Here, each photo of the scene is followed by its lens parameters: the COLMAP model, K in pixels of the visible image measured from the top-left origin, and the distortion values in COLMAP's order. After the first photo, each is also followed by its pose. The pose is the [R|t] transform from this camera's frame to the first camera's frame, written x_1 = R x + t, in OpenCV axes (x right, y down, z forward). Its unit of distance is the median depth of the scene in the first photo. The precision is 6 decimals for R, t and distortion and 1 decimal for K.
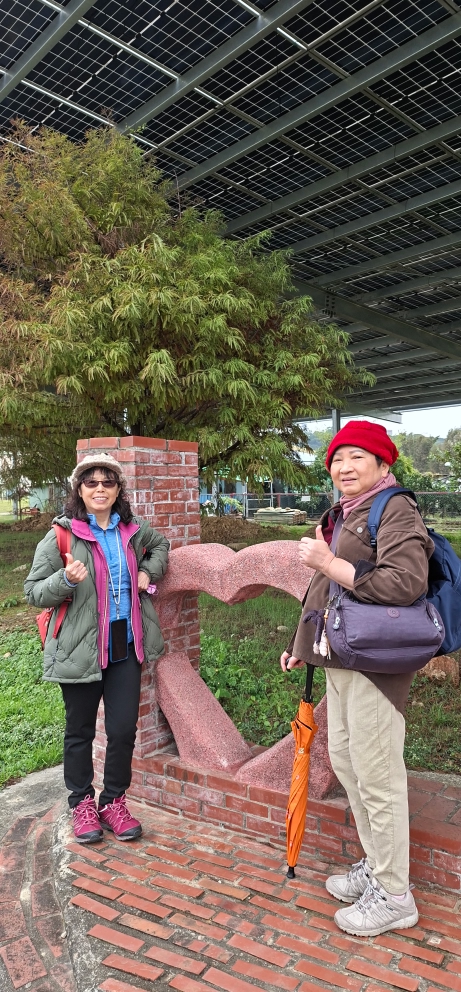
lens RADIAL K [[732.4, 0, 243.7], [0, 732.4, 501.1], [0, 0, 1]] dist [0.038450, -0.076593]
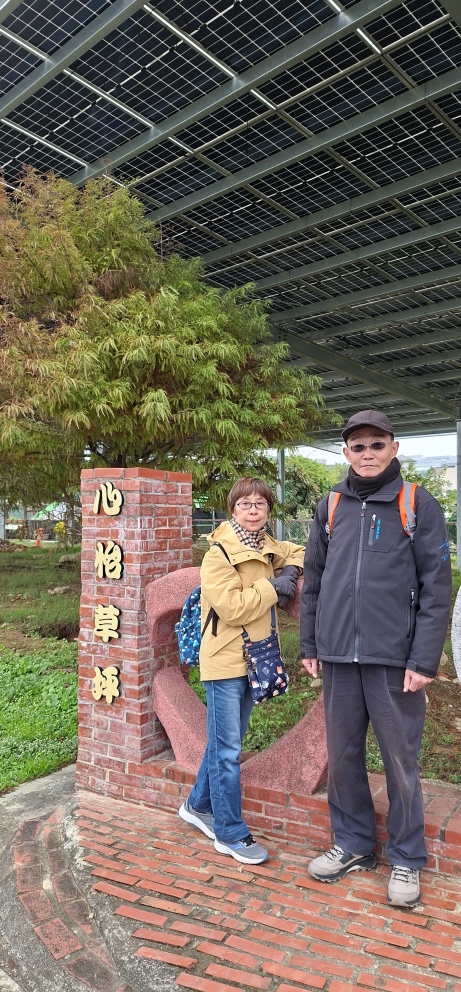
lens RADIAL K [[732.4, 0, 244.1], [0, 732.4, 503.9], [0, 0, 1]] dist [0.038450, -0.076593]
pose [[0.995964, 0.020679, 0.087334, -0.061339], [-0.017855, 0.999296, -0.032999, -0.000688], [-0.087955, 0.031306, 0.995632, -0.074642]]
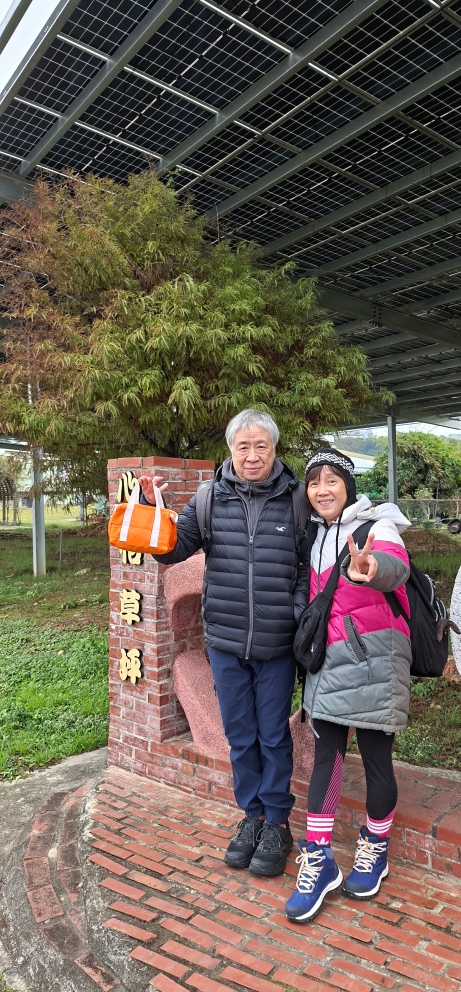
lens RADIAL K [[732.4, 0, 228.9], [0, 732.4, 499.0], [0, 0, 1]] dist [0.038450, -0.076593]
pose [[0.994447, -0.001480, -0.105227, 0.057387], [0.000261, 0.999933, -0.011597, -0.007110], [0.105237, 0.011505, 0.994381, -0.076496]]
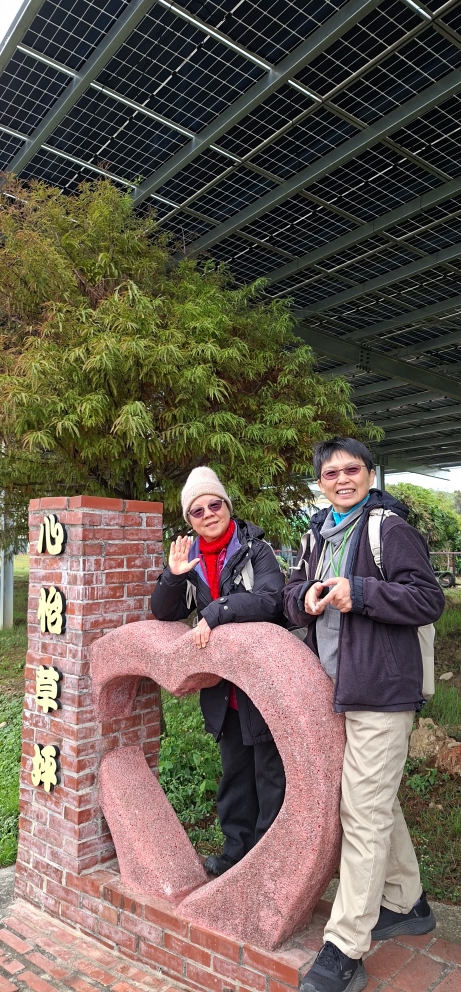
lens RADIAL K [[732.4, 0, 222.9], [0, 732.4, 487.7], [0, 0, 1]] dist [0.038450, -0.076593]
pose [[0.995117, 0.002660, -0.098671, 0.075582], [-0.012001, 0.995481, -0.094200, -0.011703], [0.097975, 0.094924, 0.990651, 0.091192]]
